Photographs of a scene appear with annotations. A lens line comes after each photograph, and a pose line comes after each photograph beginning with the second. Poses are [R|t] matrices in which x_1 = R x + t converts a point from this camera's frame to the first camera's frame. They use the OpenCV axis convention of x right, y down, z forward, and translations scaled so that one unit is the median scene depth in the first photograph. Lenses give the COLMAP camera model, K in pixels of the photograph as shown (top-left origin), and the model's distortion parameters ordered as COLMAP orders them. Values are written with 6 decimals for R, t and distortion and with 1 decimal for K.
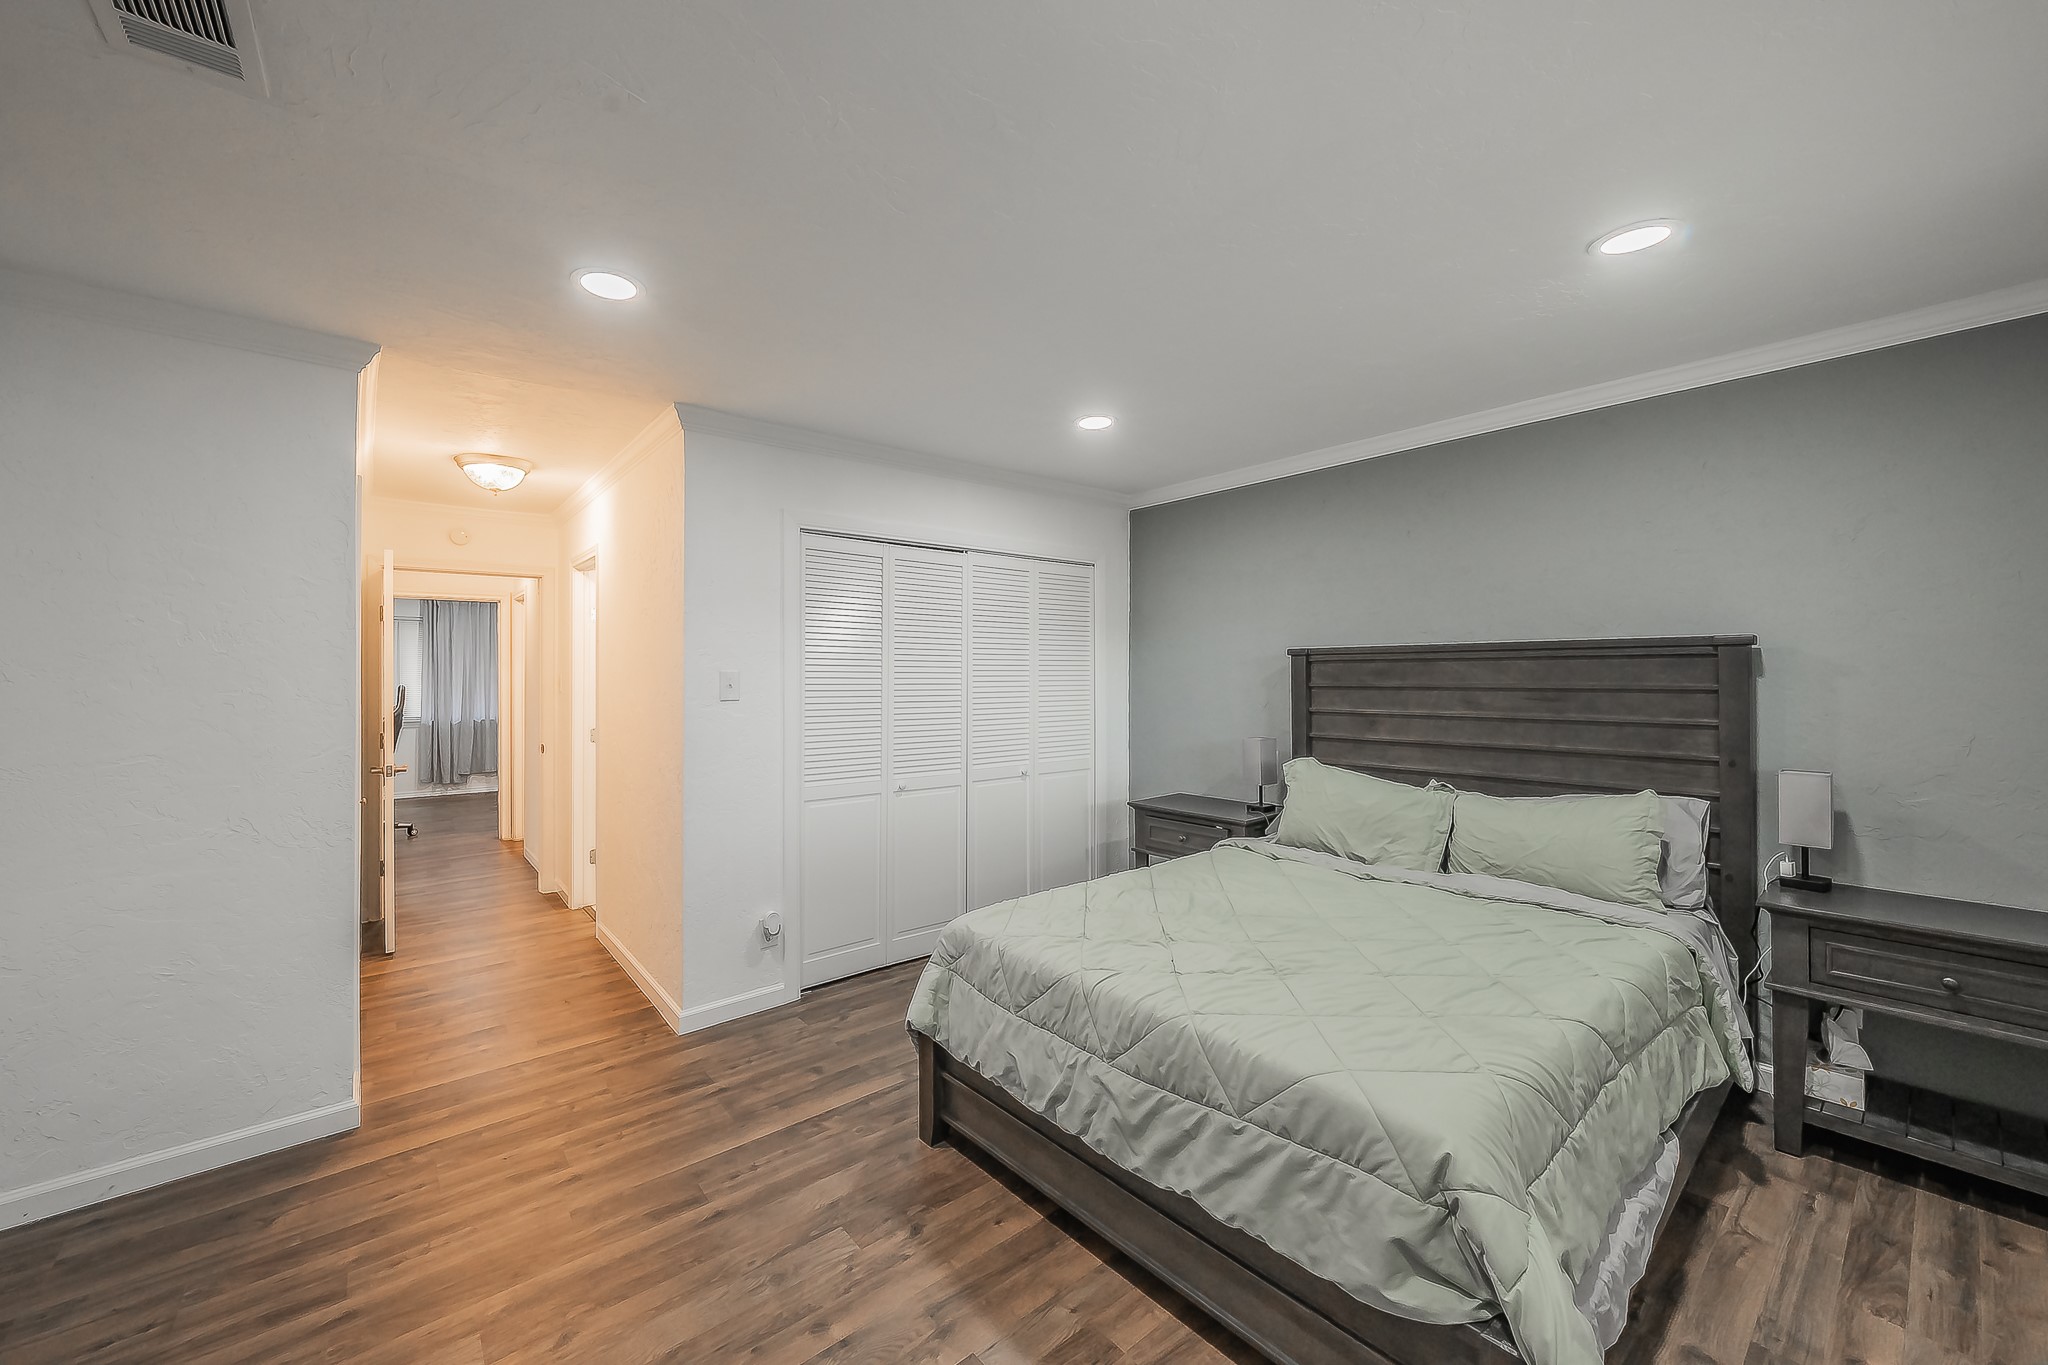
lens RADIAL K [[786.2, 0, 1020.2], [0, 786.2, 674.2], [0, 0, 1]] dist [0.002342, 0.000132]
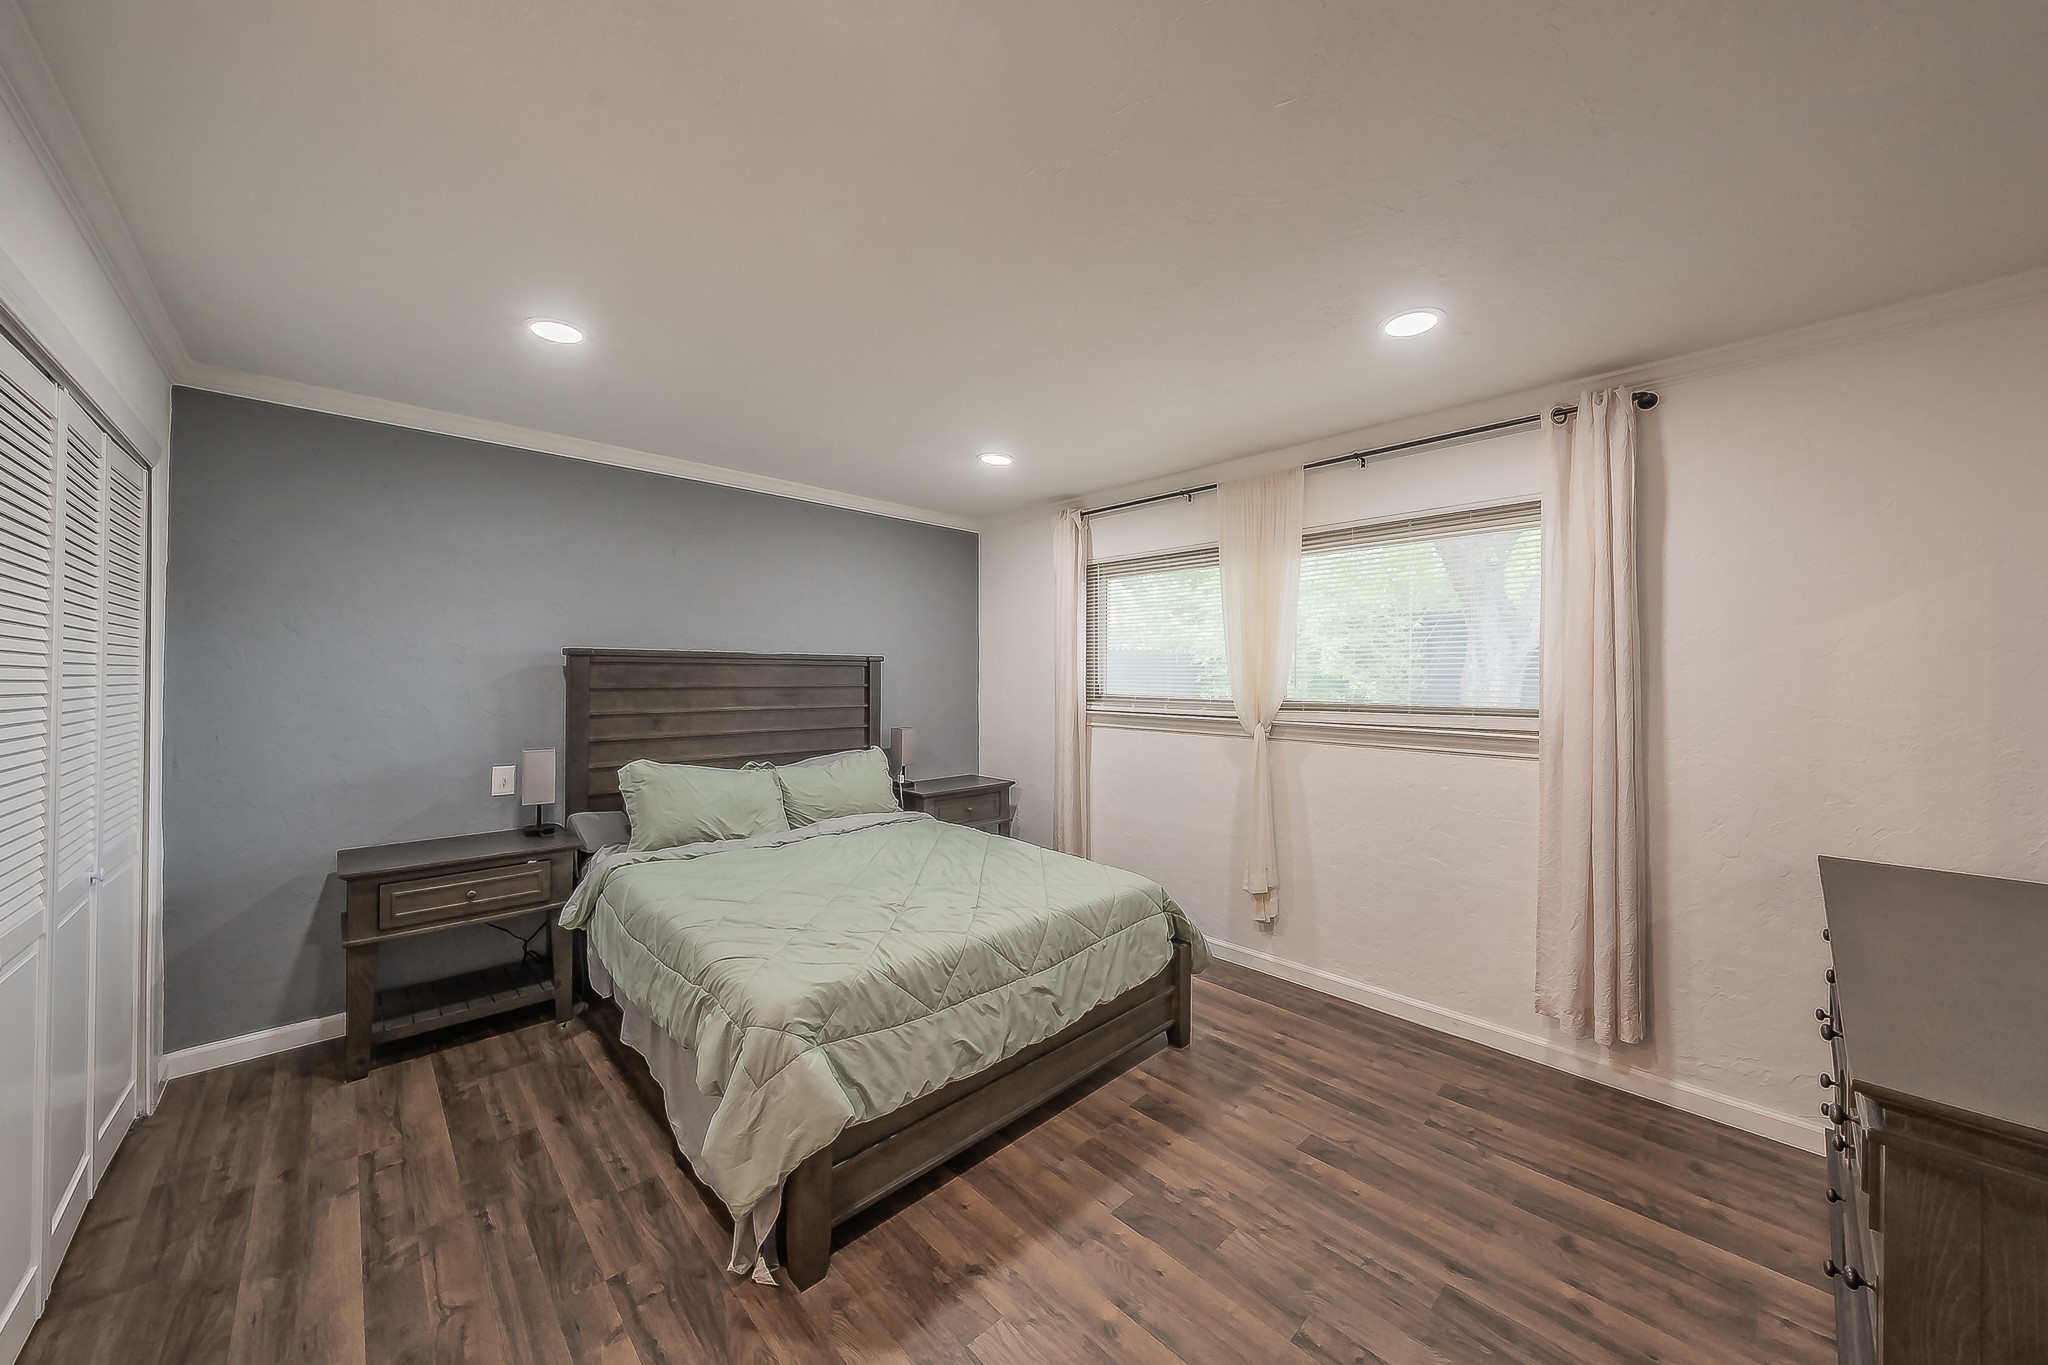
lens RADIAL K [[726.7, 0, 1018.2], [0, 726.7, 677.9], [0, 0, 1]] dist [-0.000405, 0.000288]
pose [[-0.062404, 0.002252, 0.998048, -0.941337], [-0.004612, 0.999986, -0.002545, 0.003850], [-0.998040, -0.004762, -0.062393, 0.946939]]
